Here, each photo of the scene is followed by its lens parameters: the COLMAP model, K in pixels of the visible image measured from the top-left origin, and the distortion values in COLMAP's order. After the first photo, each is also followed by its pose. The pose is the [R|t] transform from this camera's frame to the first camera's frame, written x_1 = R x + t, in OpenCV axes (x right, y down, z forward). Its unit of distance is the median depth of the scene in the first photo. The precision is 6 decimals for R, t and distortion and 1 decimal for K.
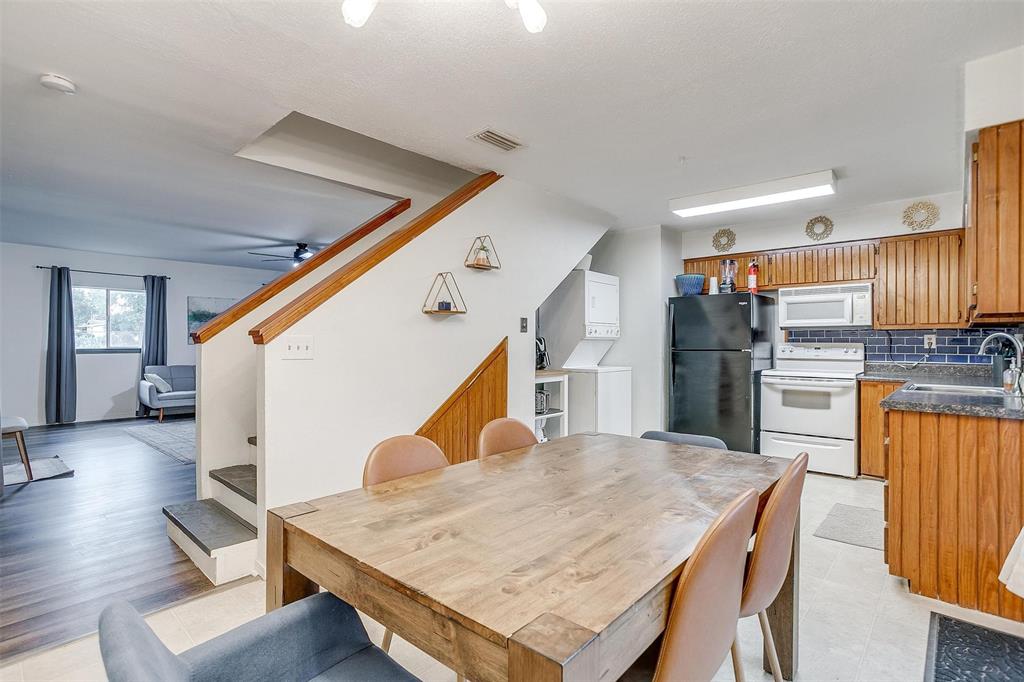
lens RADIAL K [[501.6, 0, 512.4], [0, 501.6, 338.8], [0, 0, 1]] dist [-0.050327, 0.029313]
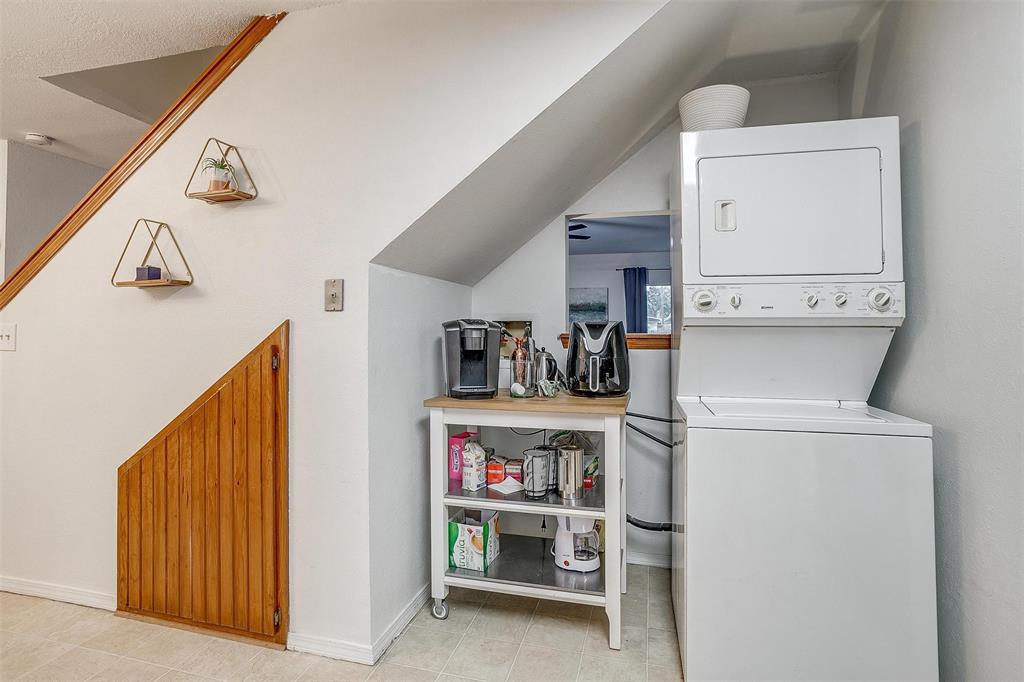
lens RADIAL K [[509.7, 0, 512.2], [0, 509.7, 318.0], [0, 0, 1]] dist [-0.043218, 0.000059]
pose [[0.460607, -0.017469, -0.887432, 0.438930], [0.004026, 0.999837, -0.017591, 0.001609], [0.887595, 0.004530, 0.460602, 0.793713]]
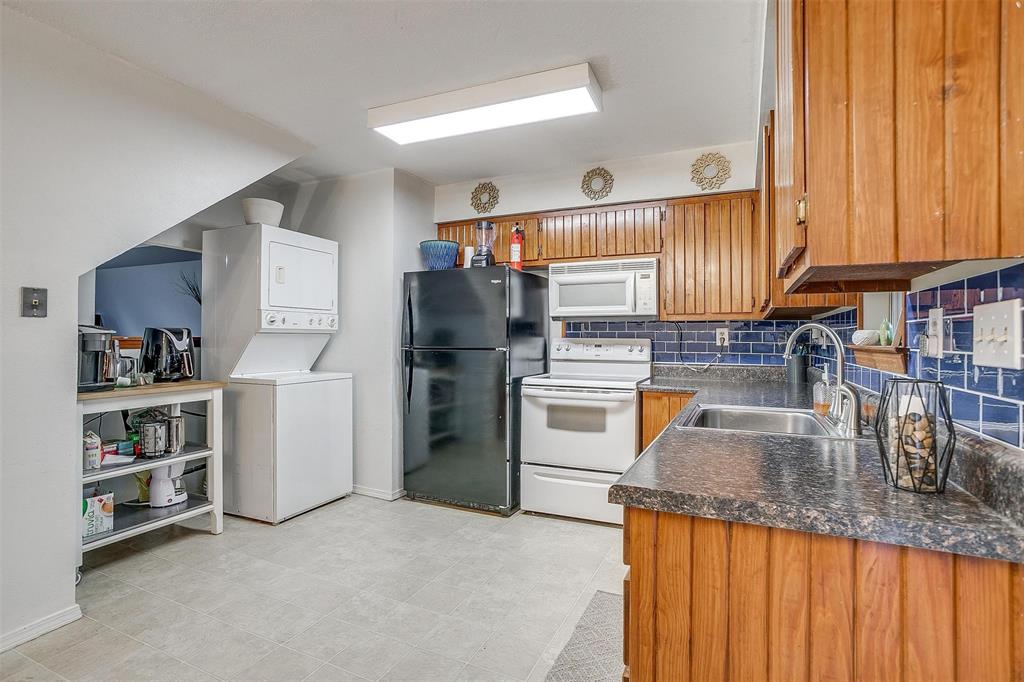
lens RADIAL K [[508.4, 0, 516.2], [0, 508.4, 327.3], [0, 0, 1]] dist [-0.072809, 0.048506]
pose [[0.952287, 0.007690, 0.305108, 0.282694], [-0.003967, 0.999910, -0.012819, 0.001606], [-0.305179, 0.010997, 0.952231, 0.325260]]
